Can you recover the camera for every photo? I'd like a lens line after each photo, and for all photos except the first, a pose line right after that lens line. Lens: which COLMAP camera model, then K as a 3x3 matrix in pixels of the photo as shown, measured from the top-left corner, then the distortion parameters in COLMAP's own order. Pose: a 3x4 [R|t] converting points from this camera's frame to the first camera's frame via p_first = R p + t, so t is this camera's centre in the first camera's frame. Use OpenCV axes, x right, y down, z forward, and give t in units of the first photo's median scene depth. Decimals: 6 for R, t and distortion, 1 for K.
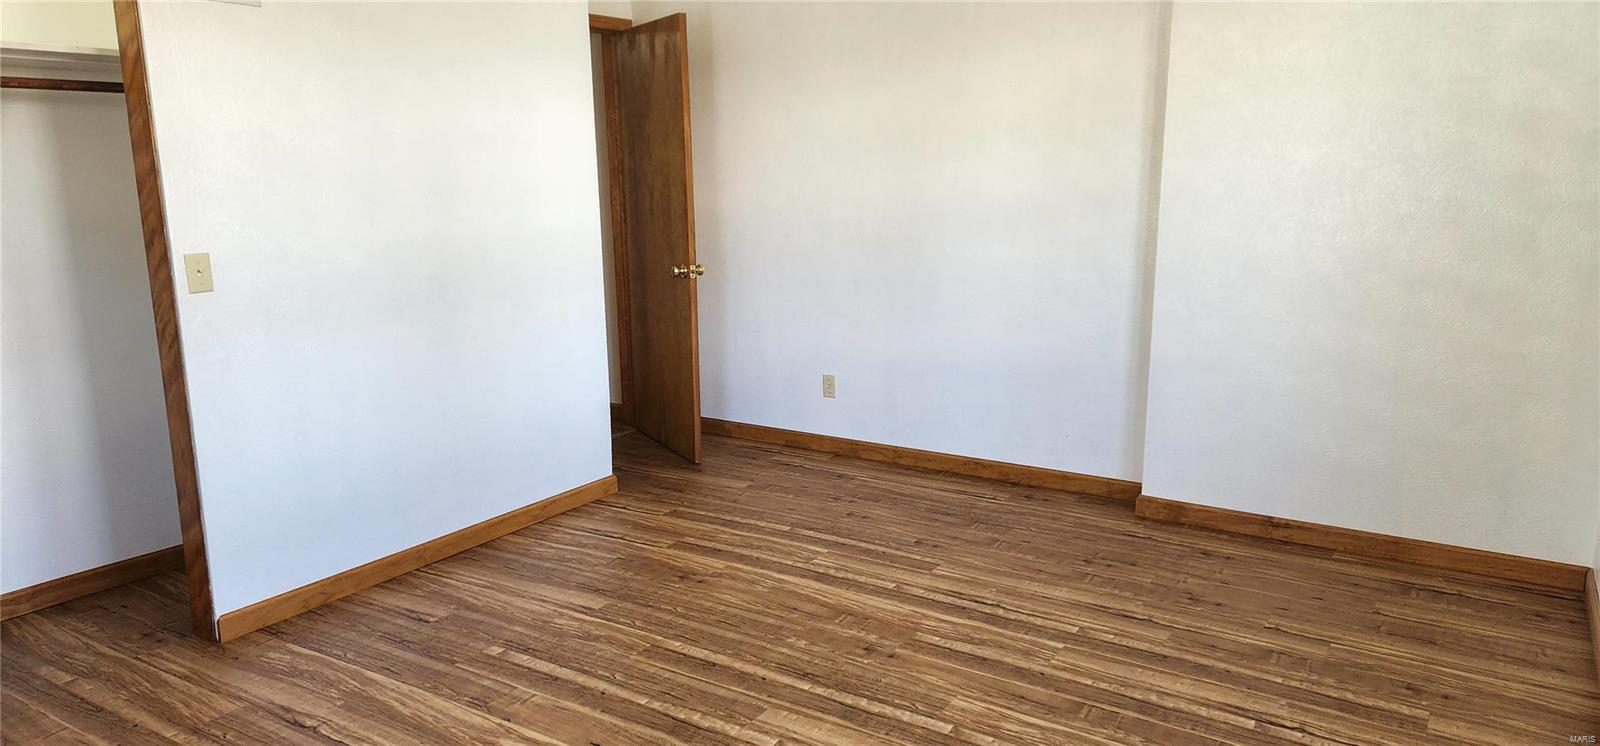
lens RADIAL K [[1068.5, 0, 809.6], [0, 1068.5, 366.2], [0, 0, 1]] dist [0.068270, -0.061786]
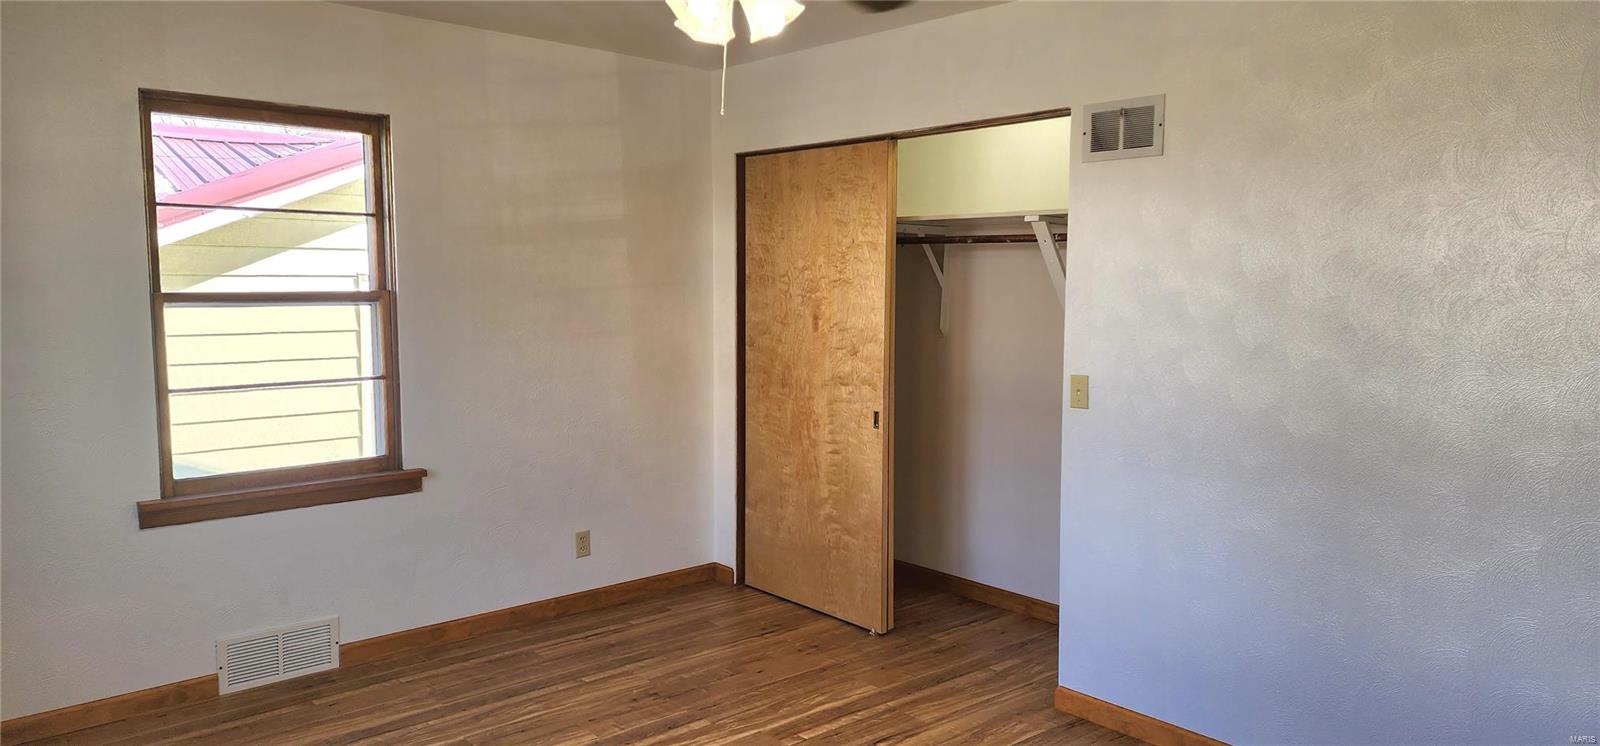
lens RADIAL K [[1068.5, 0, 809.8], [0, 1068.5, 372.2], [0, 0, 1]] dist [0.068270, -0.061786]
pose [[-0.274624, 0.096211, -0.956726, 0.660489], [-0.180011, 0.972246, 0.149443, -0.241165], [0.944552, 0.213262, -0.249683, 1.072235]]
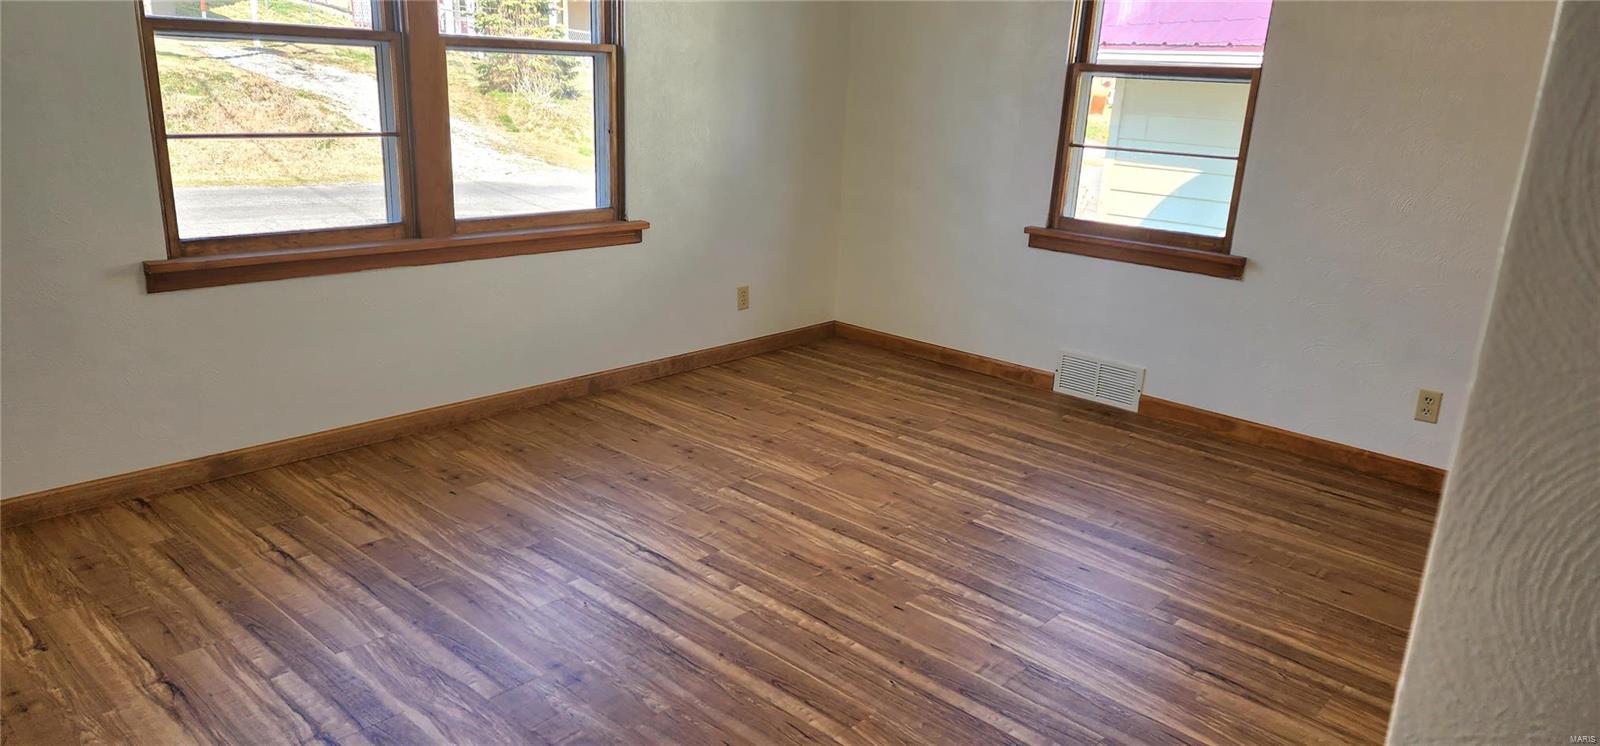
lens RADIAL K [[1068.5, 0, 800.7], [0, 1068.5, 377.3], [0, 0, 1]] dist [0.068270, -0.061786]
pose [[-0.983710, -0.083757, 0.159056, -0.227437], [-0.002563, 0.891266, 0.453474, -0.307778], [-0.179743, 0.445680, -0.876962, 1.665018]]
